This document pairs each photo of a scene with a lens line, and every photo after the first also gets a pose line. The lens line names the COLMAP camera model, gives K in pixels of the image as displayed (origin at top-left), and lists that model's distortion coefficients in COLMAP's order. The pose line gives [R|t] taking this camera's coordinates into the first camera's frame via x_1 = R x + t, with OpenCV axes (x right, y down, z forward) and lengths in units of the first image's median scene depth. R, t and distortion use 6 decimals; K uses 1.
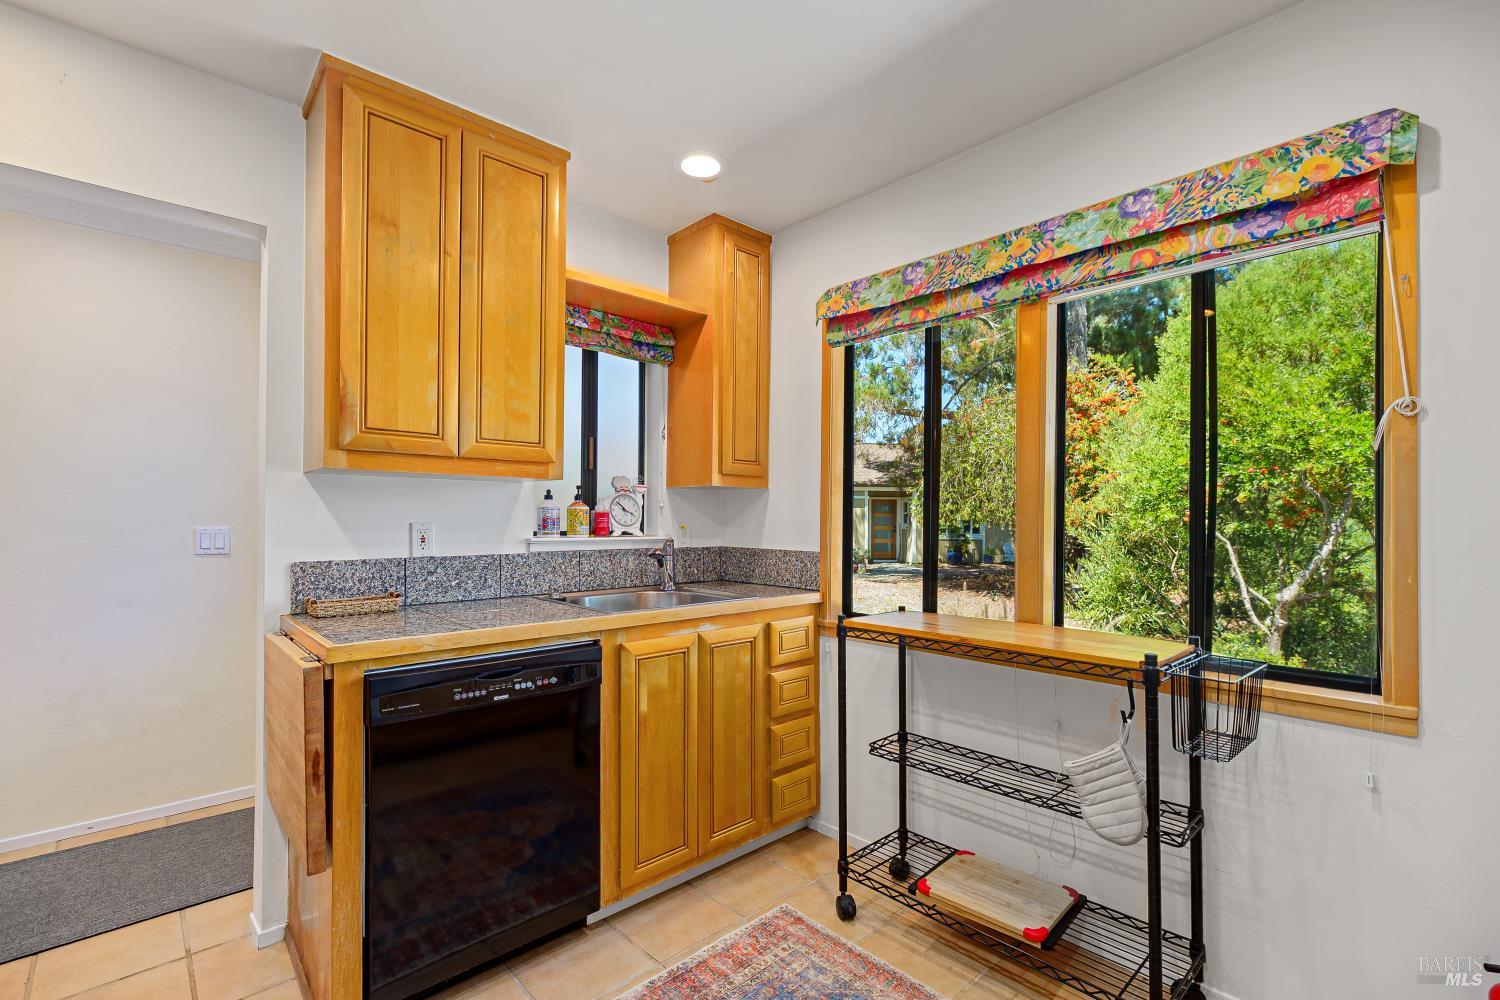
lens RADIAL K [[657.4, 0, 749.2], [0, 657.4, 514.5], [0, 0, 1]] dist [-0.001836, -0.000160]
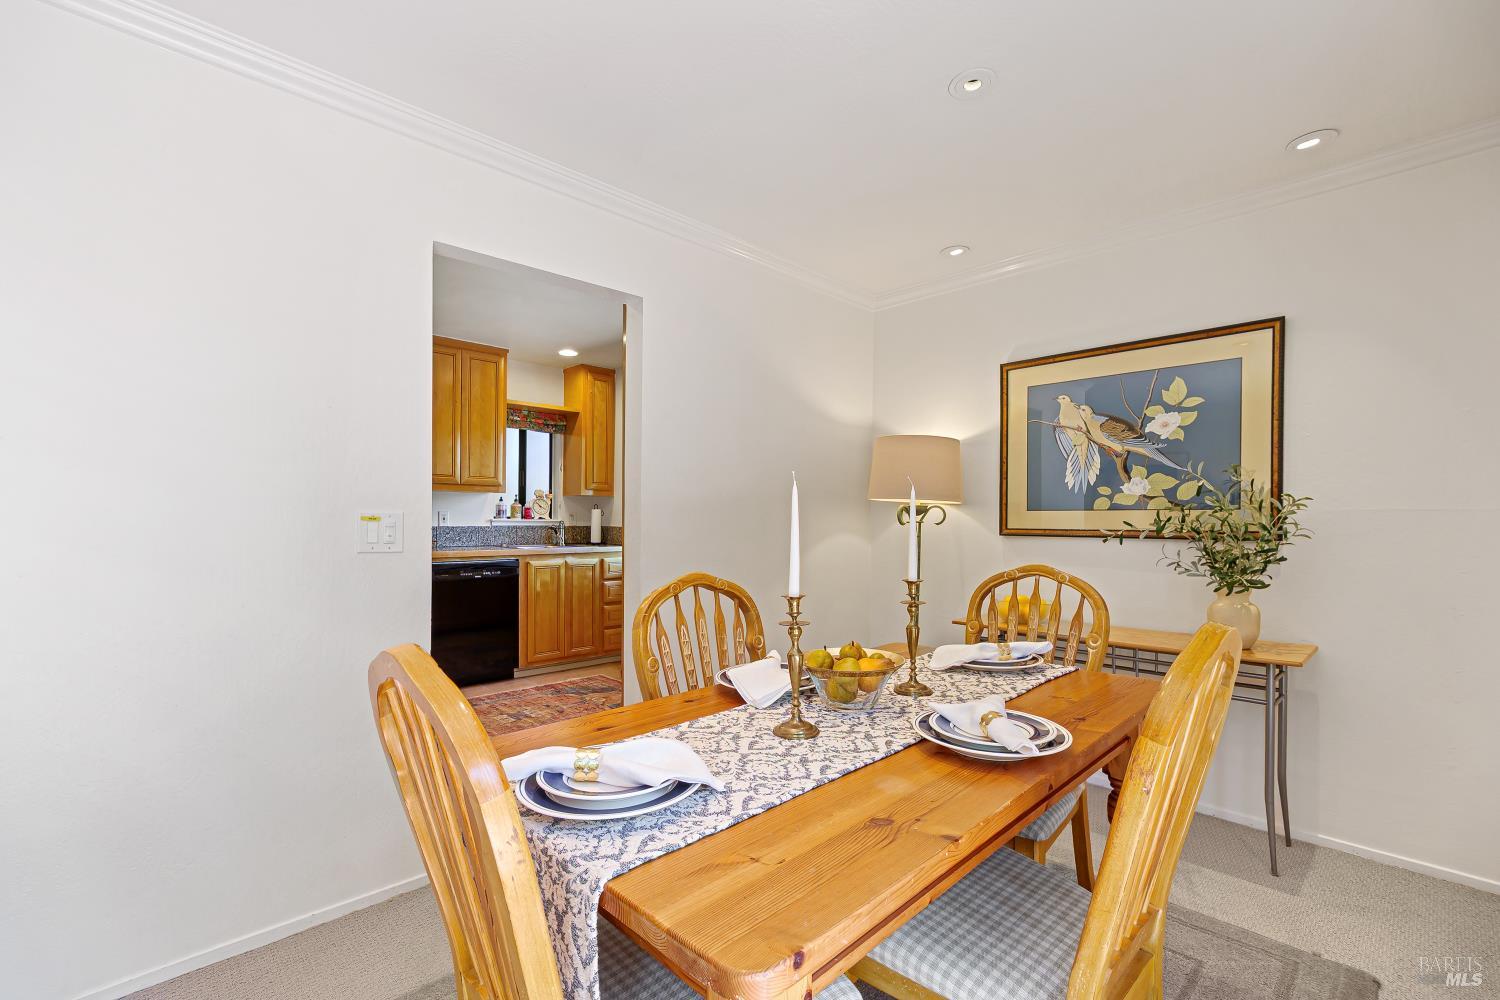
lens RADIAL K [[657.4, 0, 745.3], [0, 657.4, 529.3], [0, 0, 1]] dist [-0.001836, -0.000160]
pose [[0.999860, 0.005345, 0.015829, 0.475626], [-0.005699, 0.999732, 0.022440, 0.015982], [-0.015705, -0.022527, 0.999623, -1.202631]]
